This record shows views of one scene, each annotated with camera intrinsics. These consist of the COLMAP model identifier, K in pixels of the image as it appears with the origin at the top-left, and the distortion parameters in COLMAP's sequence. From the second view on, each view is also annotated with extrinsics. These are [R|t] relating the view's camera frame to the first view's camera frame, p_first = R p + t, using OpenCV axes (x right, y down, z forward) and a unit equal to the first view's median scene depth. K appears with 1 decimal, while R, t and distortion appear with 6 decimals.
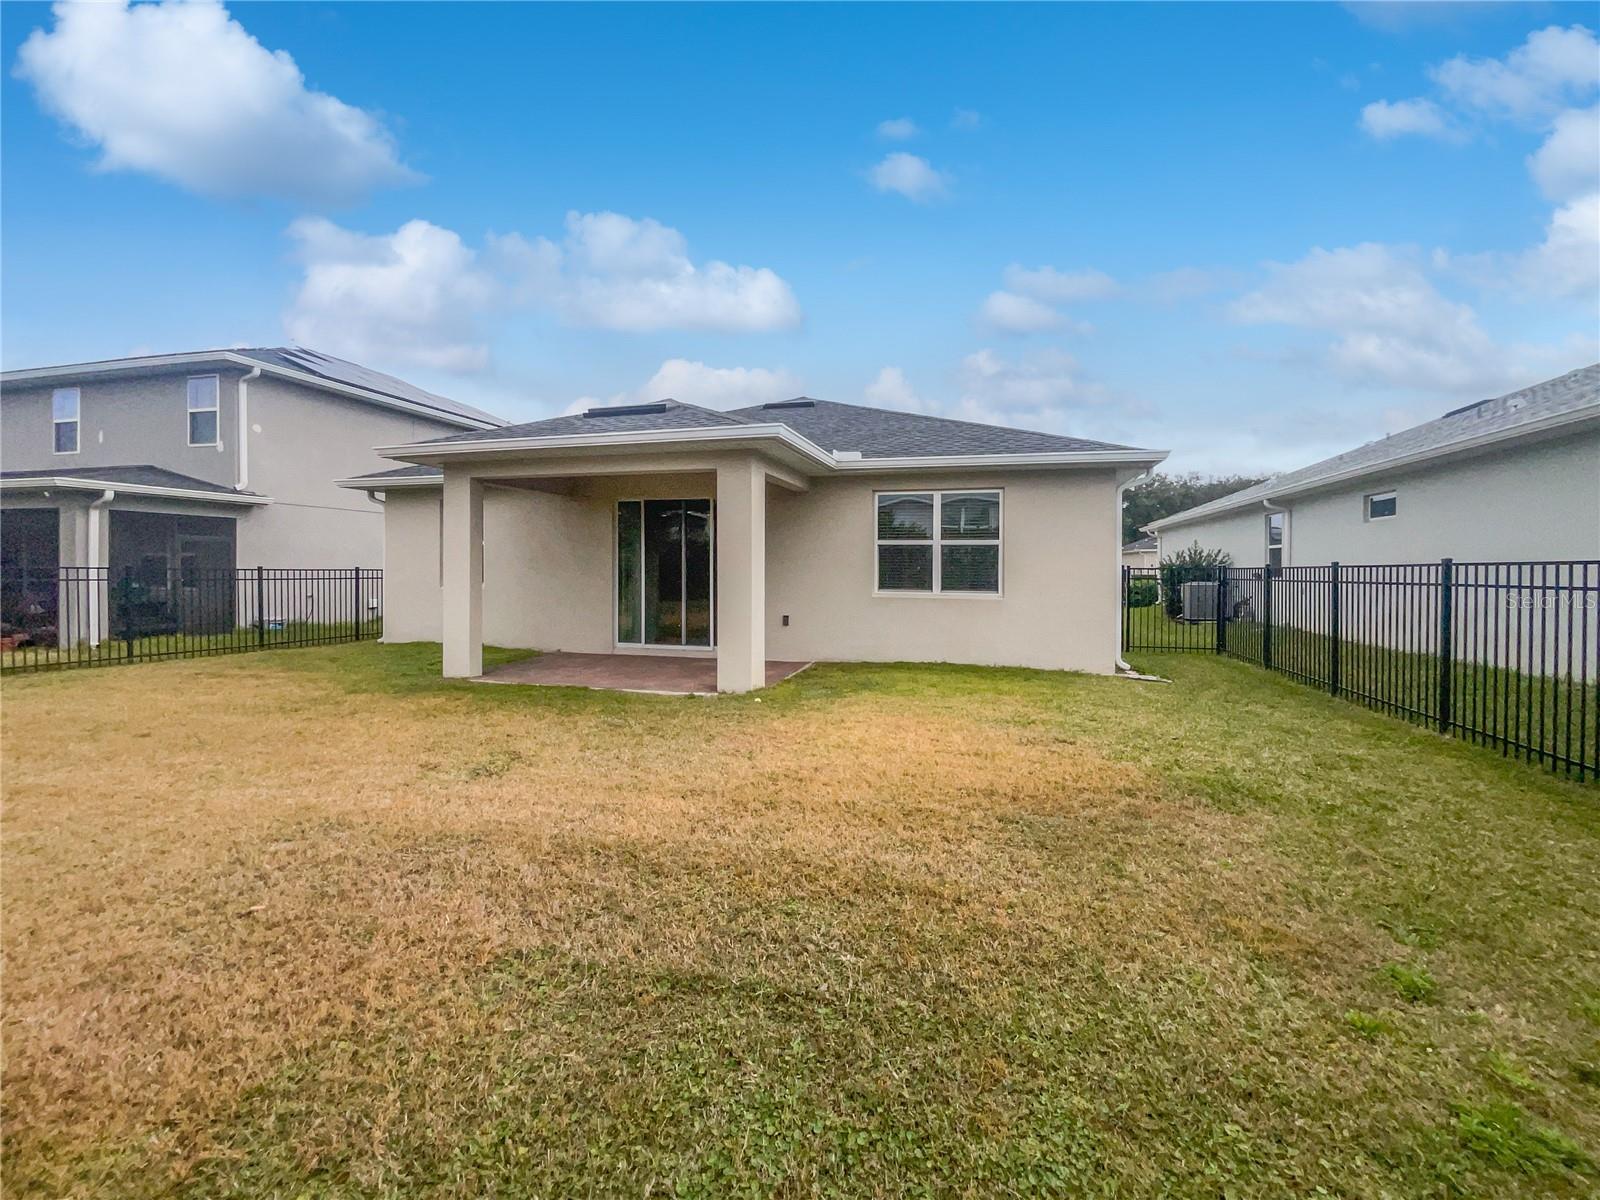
lens RADIAL K [[642.3, 0, 815.8], [0, 642.3, 577.0], [0, 0, 1]] dist [-0.000938, -0.000091]
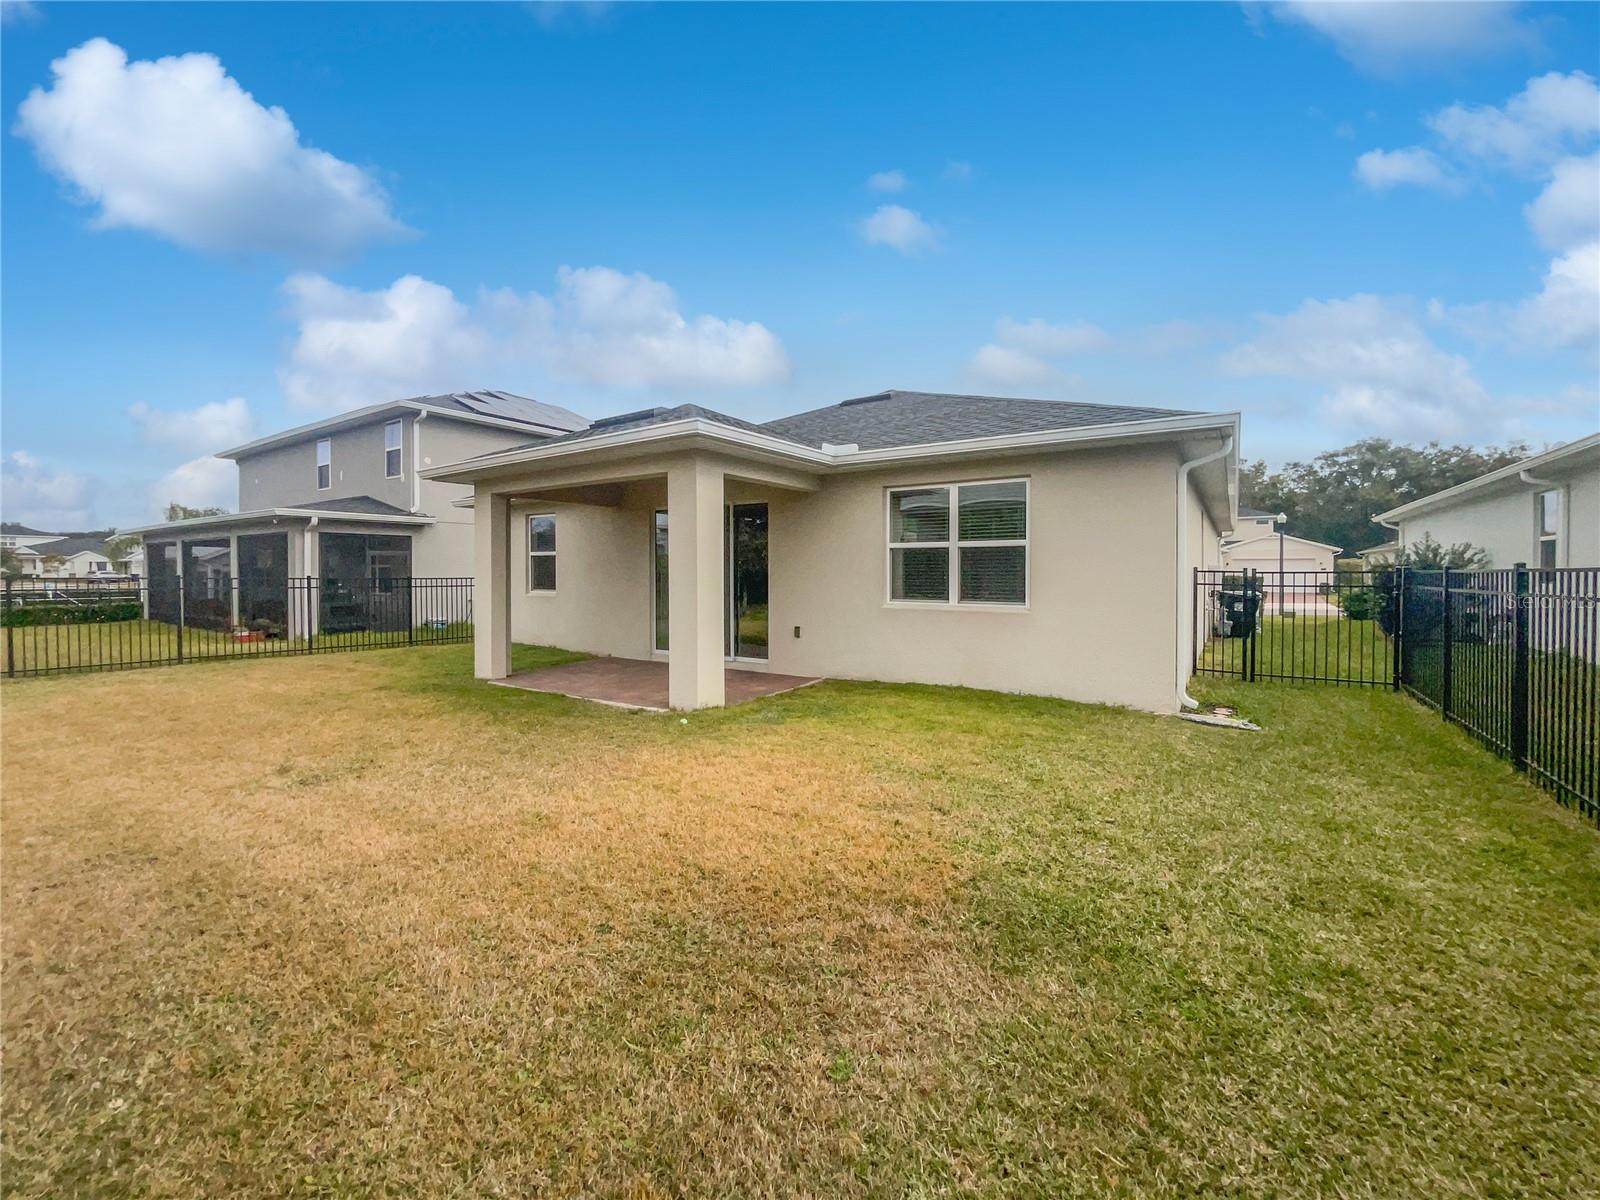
lens RADIAL K [[638.7, 0, 799.7], [0, 638.7, 582.9], [0, 0, 1]] dist [-0.004853, -0.000086]
pose [[0.946559, -0.002246, -0.322523, 0.260346], [0.003867, 0.999983, 0.004384, -0.007107], [0.322508, -0.005397, 0.946551, 0.133434]]
